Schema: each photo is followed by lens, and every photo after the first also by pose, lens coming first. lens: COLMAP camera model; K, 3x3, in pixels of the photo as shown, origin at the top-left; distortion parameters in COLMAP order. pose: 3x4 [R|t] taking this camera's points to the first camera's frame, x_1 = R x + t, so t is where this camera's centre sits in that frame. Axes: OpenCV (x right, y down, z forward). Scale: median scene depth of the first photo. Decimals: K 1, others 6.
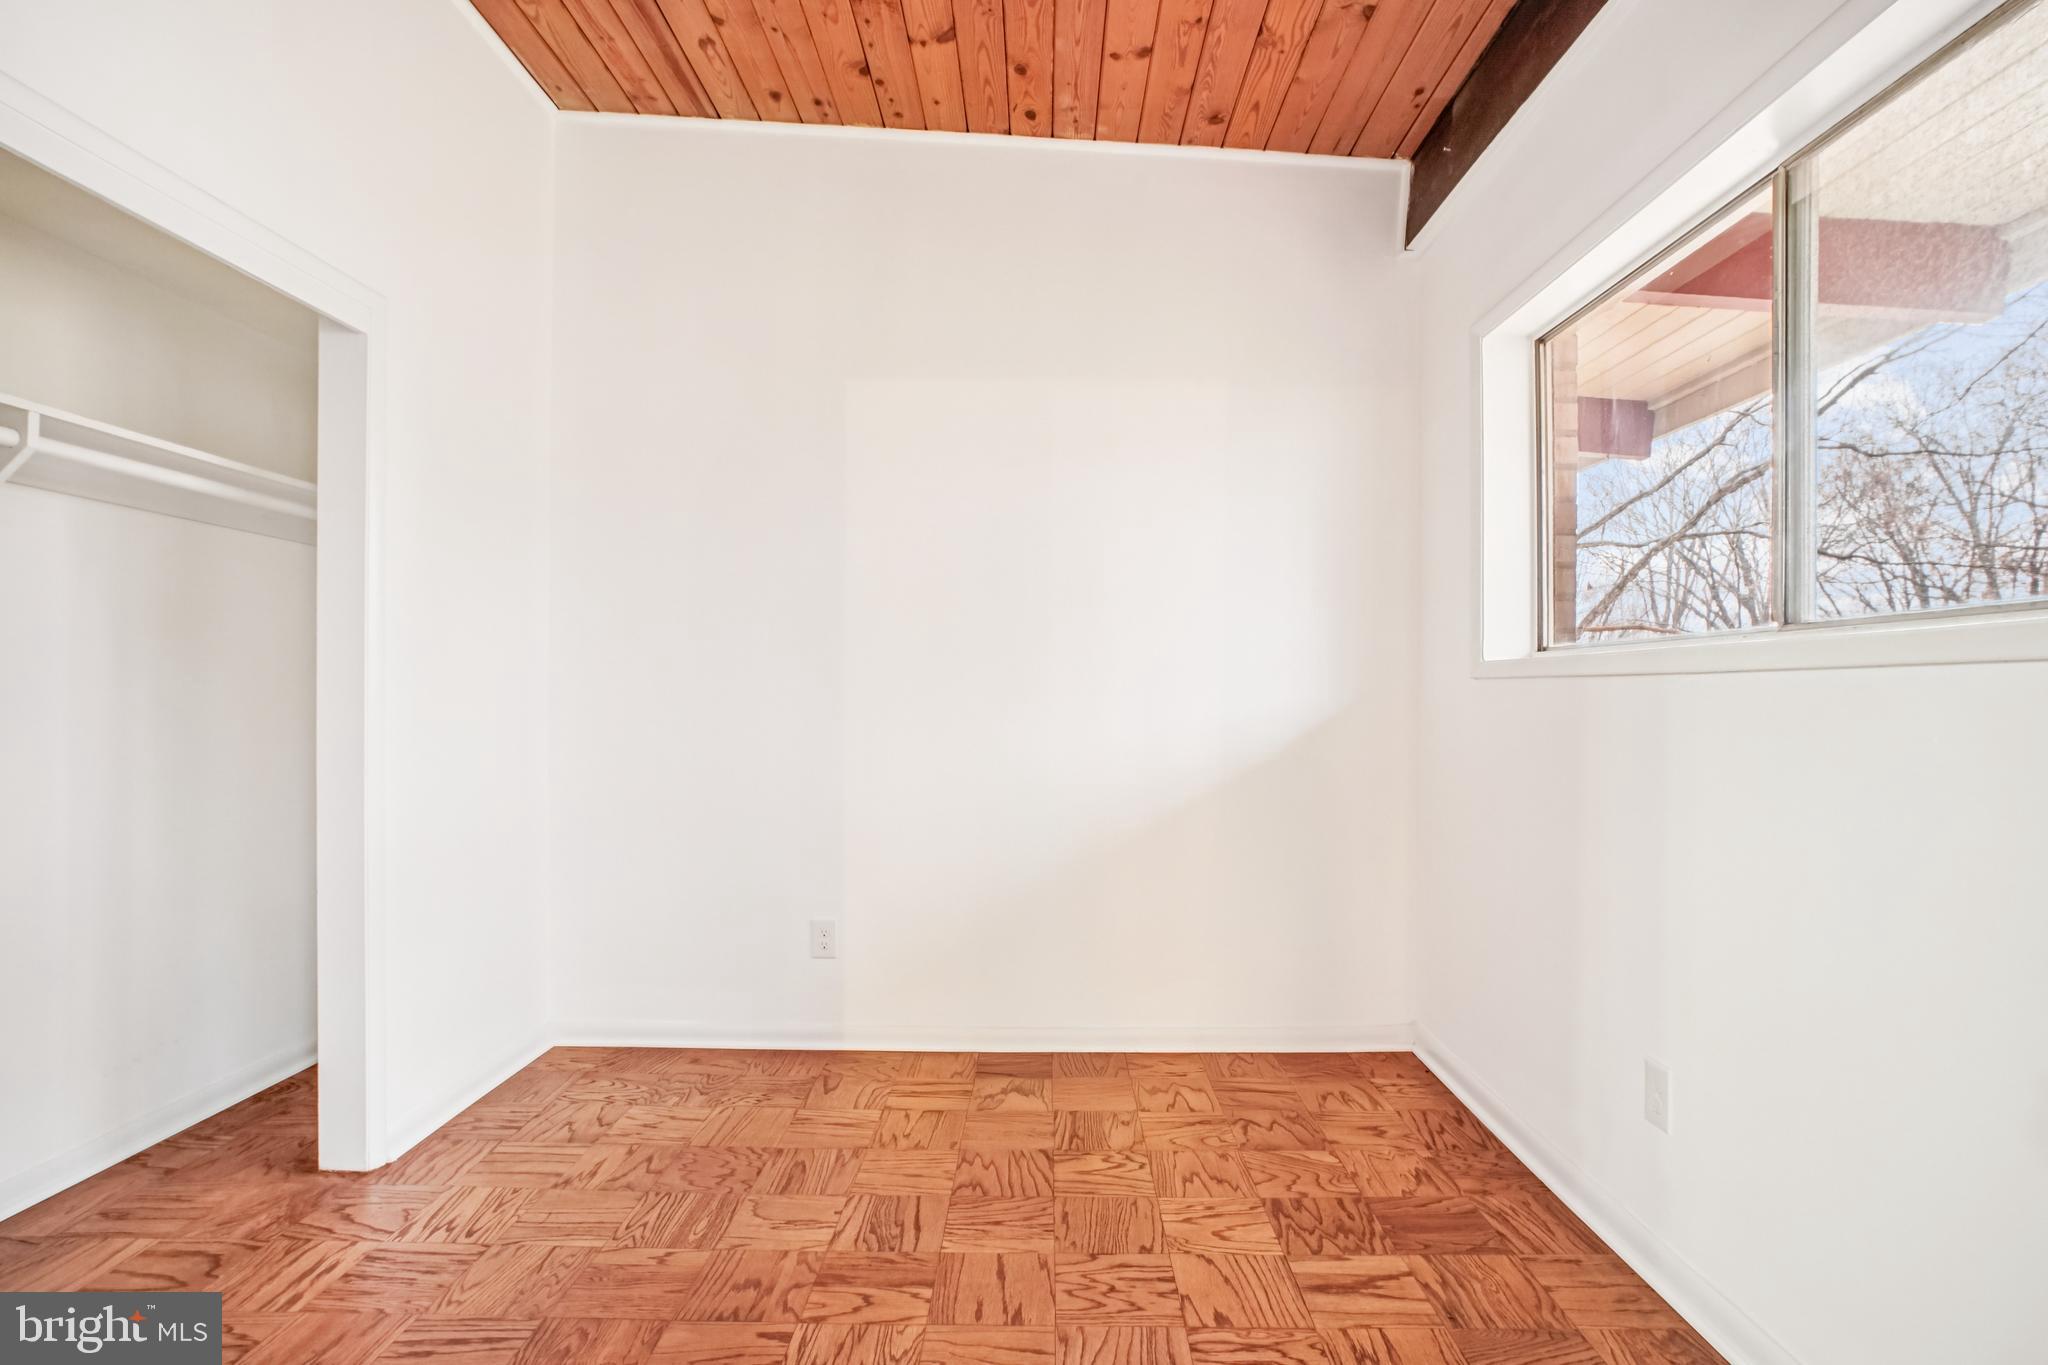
lens RADIAL K [[1006.3, 0, 1019.9], [0, 1006.3, 654.8], [0, 0, 1]] dist [-0.037349, 0.020584]
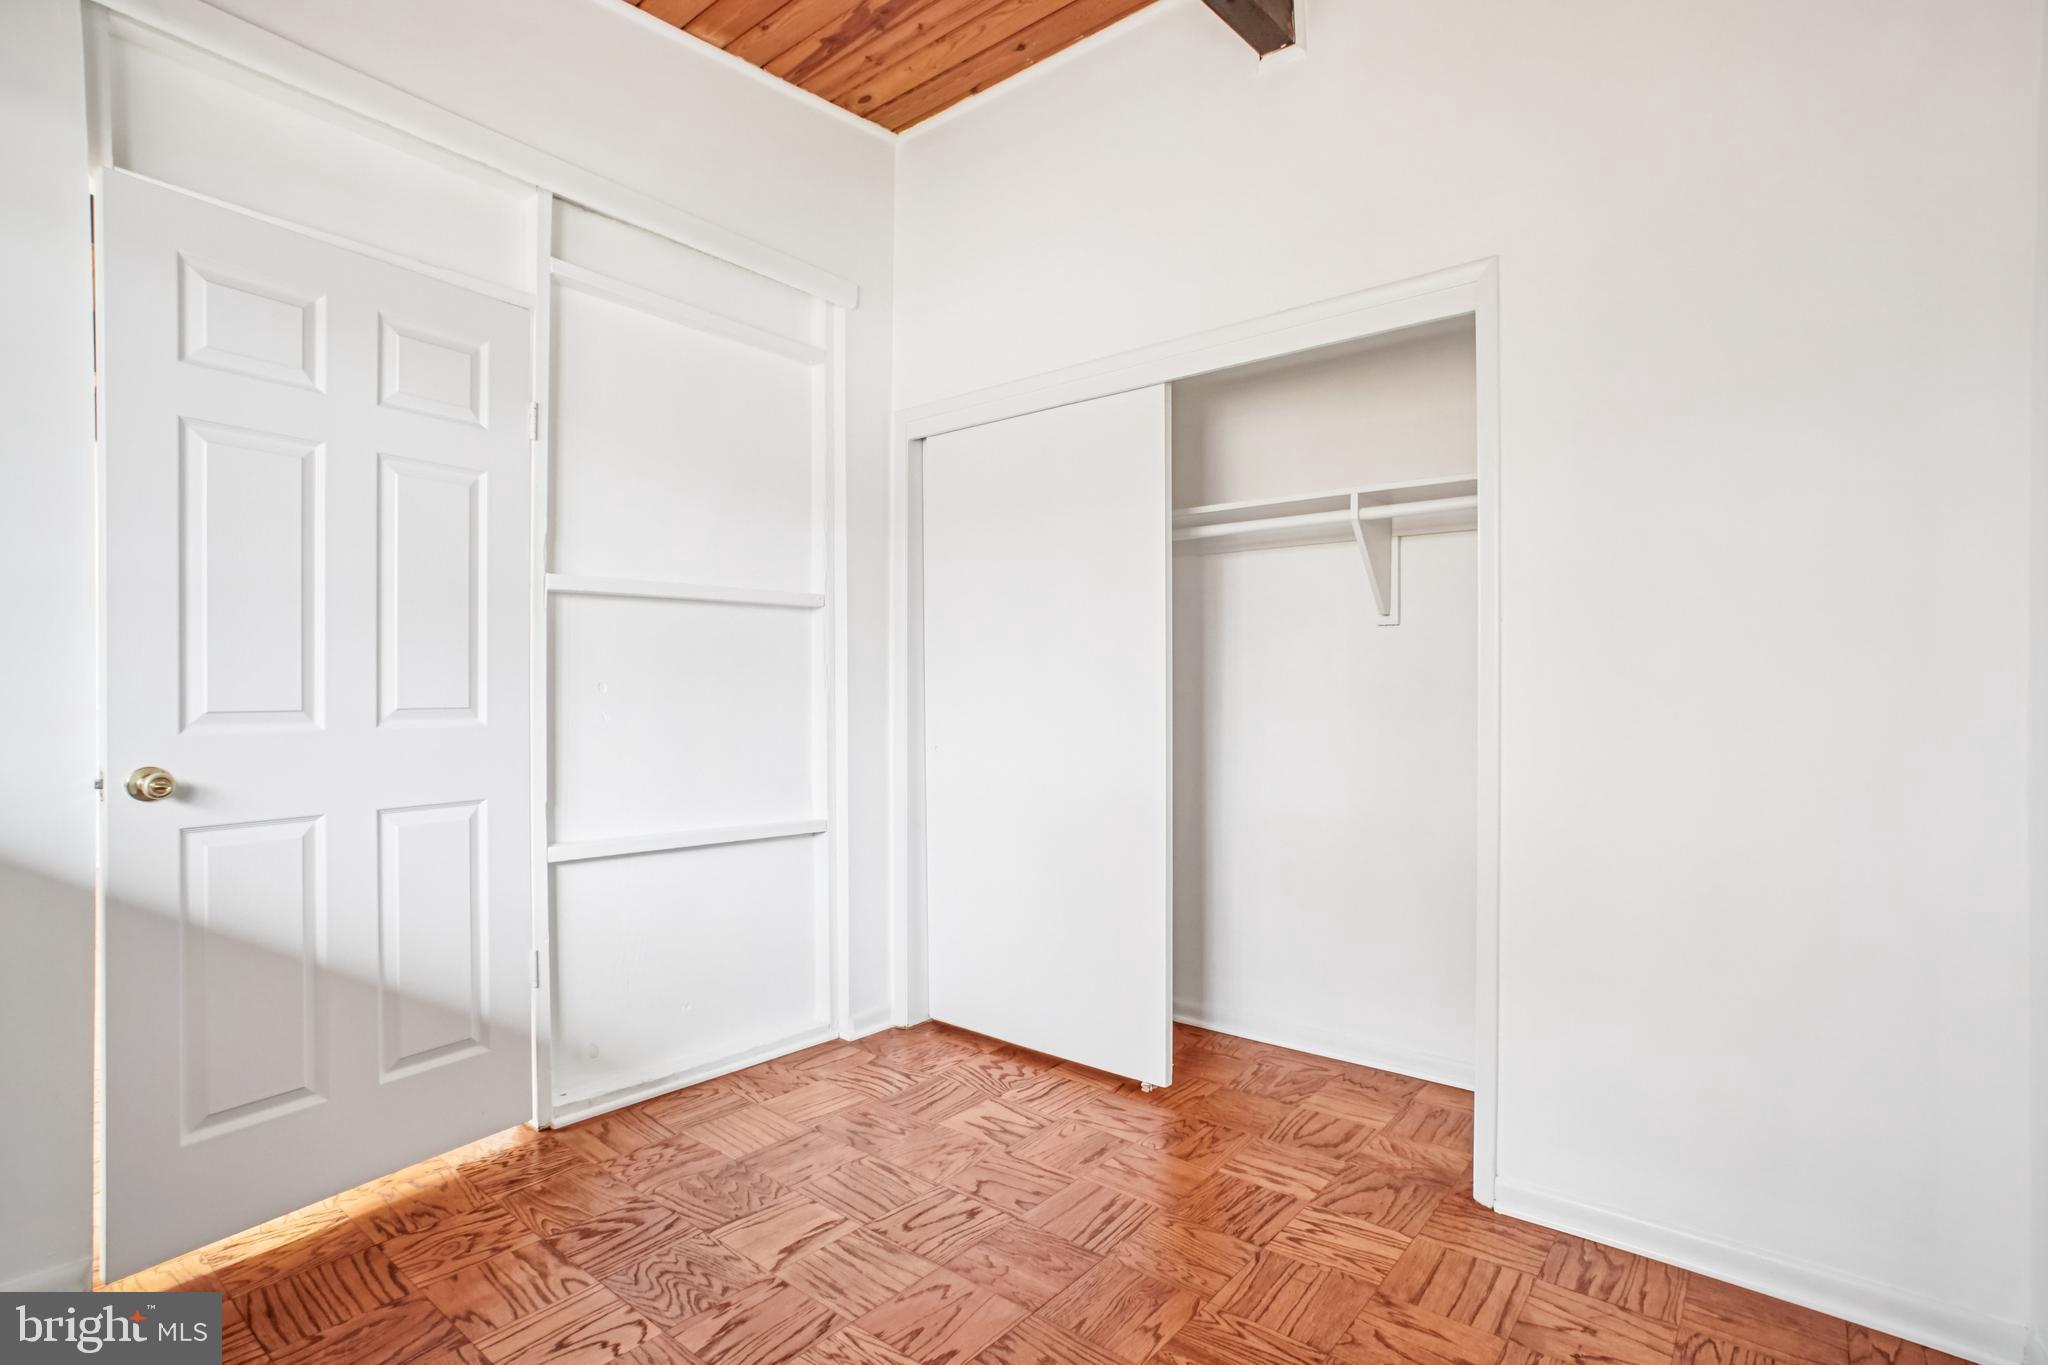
lens RADIAL K [[1001.5, 0, 1029.4], [0, 1001.5, 695.0], [0, 0, 1]] dist [-0.038309, 0.021259]
pose [[-0.606386, 0.004018, -0.795160, 0.389001], [0.026855, 0.999520, -0.015428, 0.048812], [0.794717, -0.030709, -0.606203, 1.402000]]
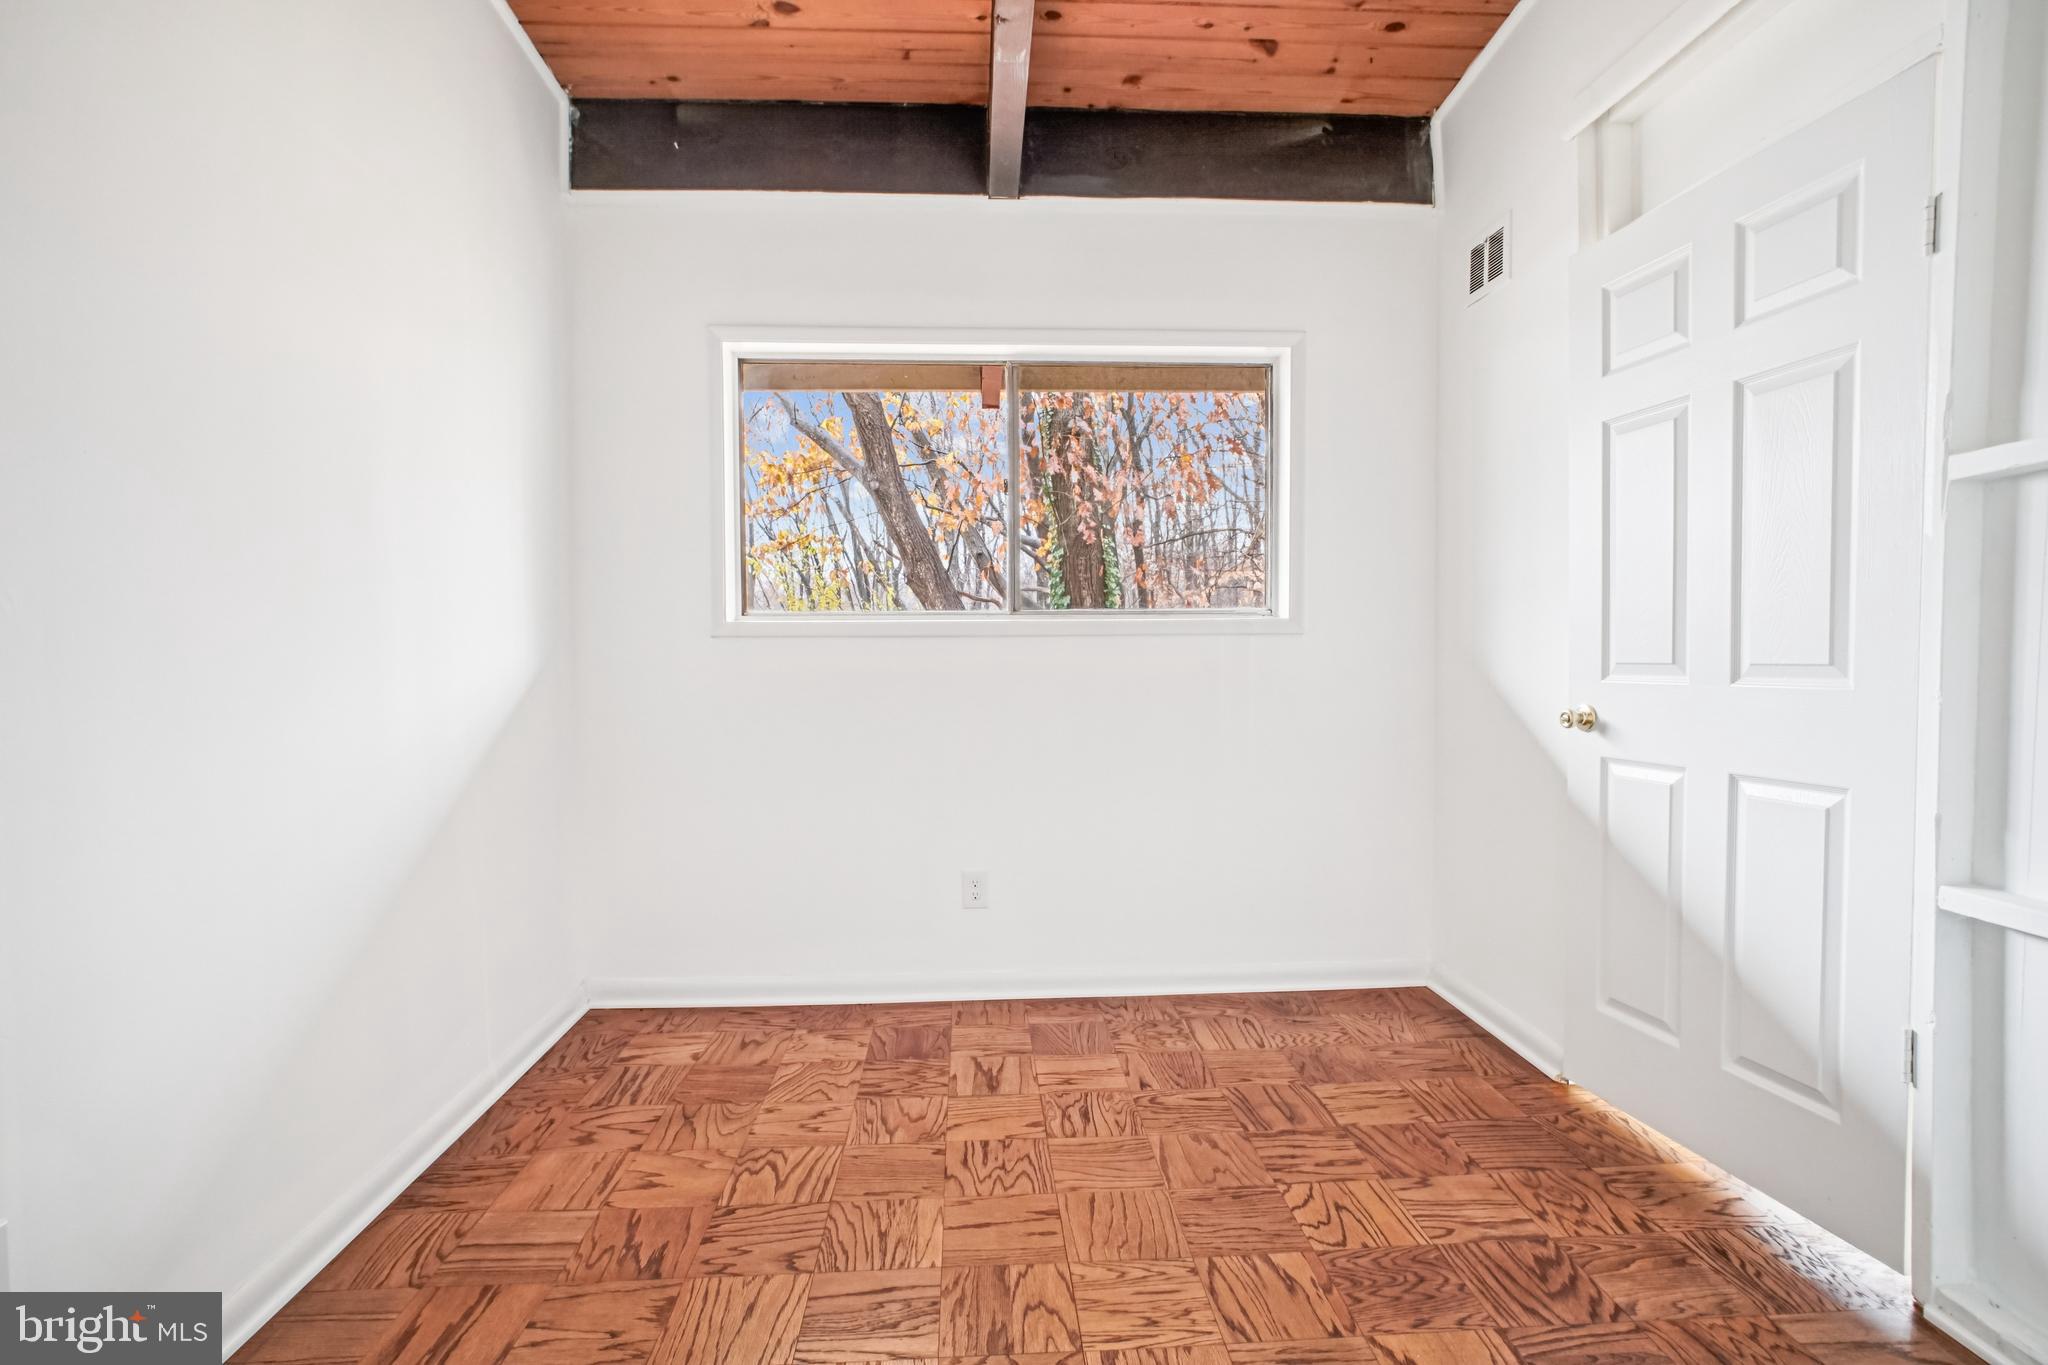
lens RADIAL K [[989.0, 0, 1011.3], [0, 989.0, 682.6], [0, 0, 1]] dist [-0.035612, 0.016599]
pose [[-0.075084, -0.032105, 0.996660, -0.925697], [-0.027274, 0.999174, 0.030131, 0.037339], [-0.996804, -0.024920, -0.075898, 0.983531]]
